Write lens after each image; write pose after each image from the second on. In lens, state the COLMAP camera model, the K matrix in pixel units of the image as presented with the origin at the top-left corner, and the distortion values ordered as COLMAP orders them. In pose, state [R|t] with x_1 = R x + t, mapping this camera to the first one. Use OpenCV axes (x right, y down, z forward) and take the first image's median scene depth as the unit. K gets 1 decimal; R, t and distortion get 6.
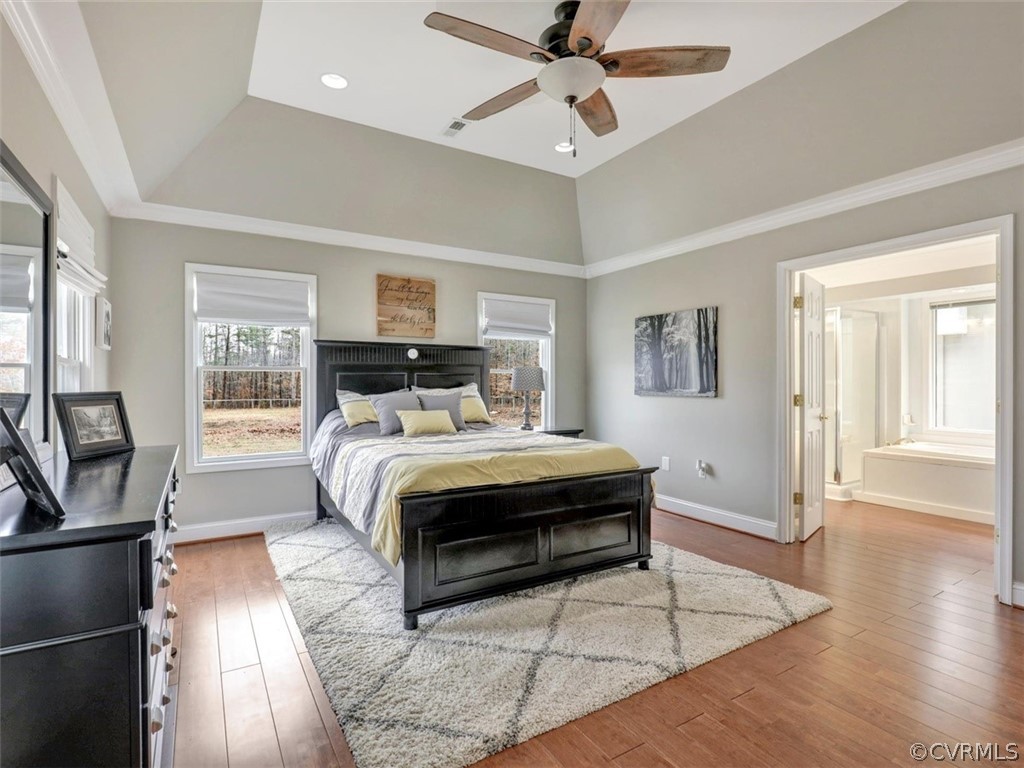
lens RADIAL K [[518.5, 0, 517.1], [0, 518.5, 385.0], [0, 0, 1]] dist [0.016171, -0.017312]
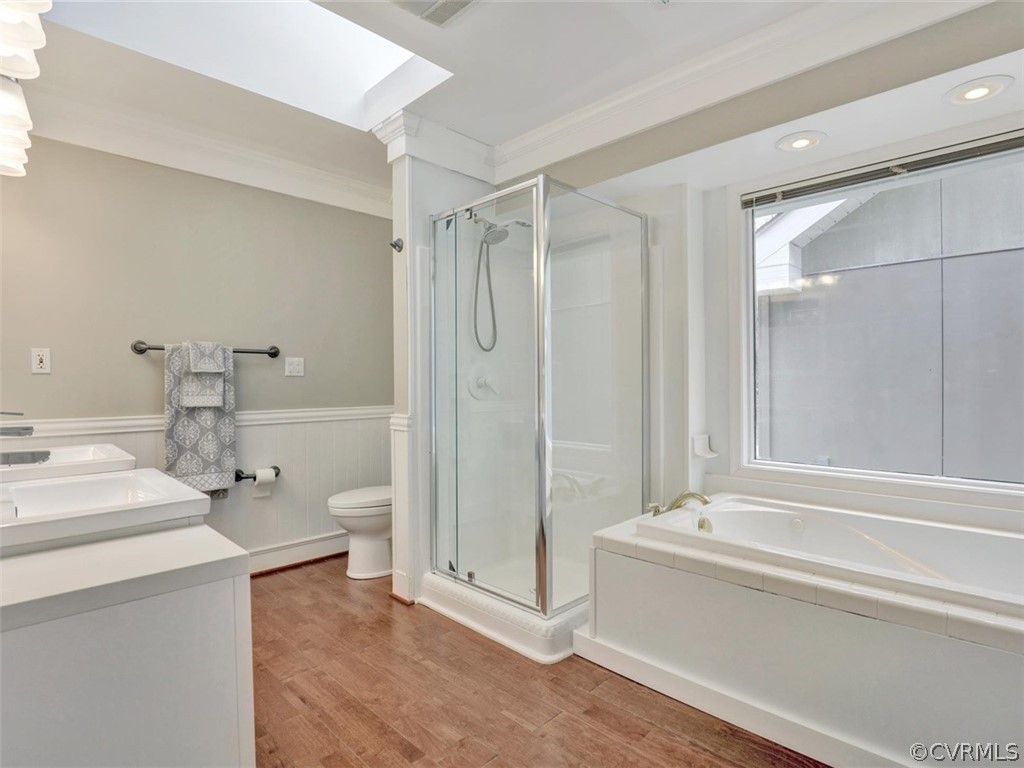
lens RADIAL K [[533.4, 0, 512.0], [0, 533.4, 384.0], [0, 0, 1]] dist [-0.011392, -0.000571]
pose [[0.973673, -0.000088, 0.227950, 0.475021], [0.000799, 0.999995, -0.003029, 0.011766], [-0.227948, 0.003132, 0.973668, 0.571831]]
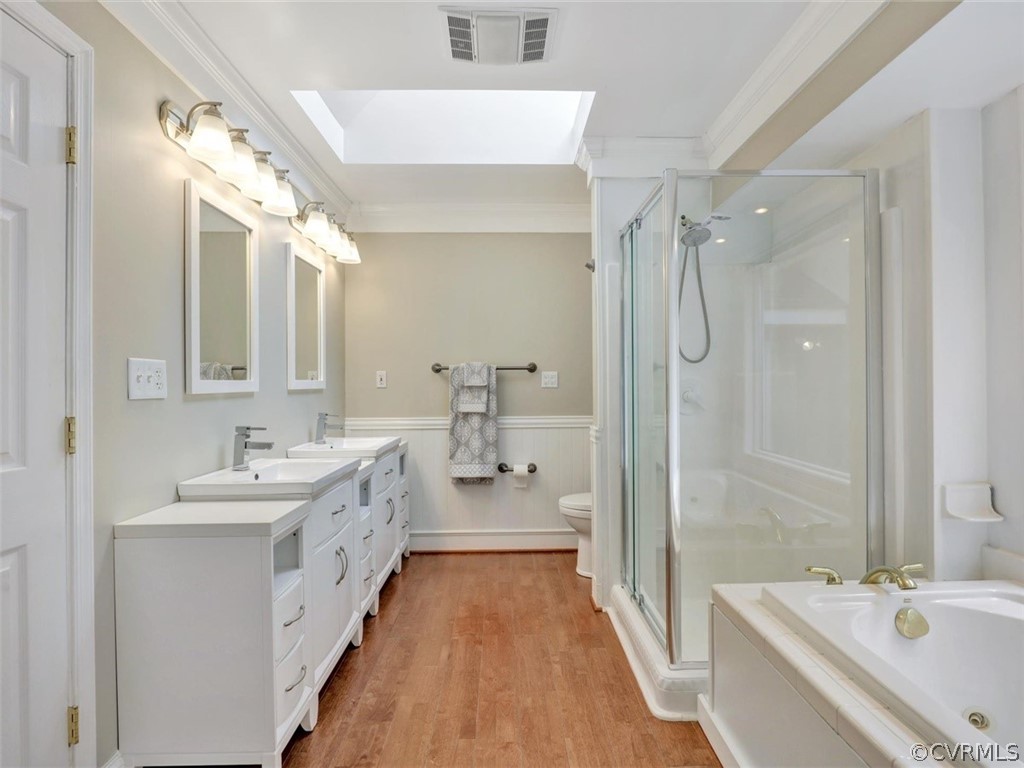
lens RADIAL K [[518.5, 0, 517.1], [0, 518.5, 385.0], [0, 0, 1]] dist [0.016171, -0.017312]
pose [[0.864912, 0.000282, -0.501924, 0.676867], [-0.000891, 0.999999, -0.000973, -0.001773], [0.501923, 0.001289, 0.864911, 0.603492]]
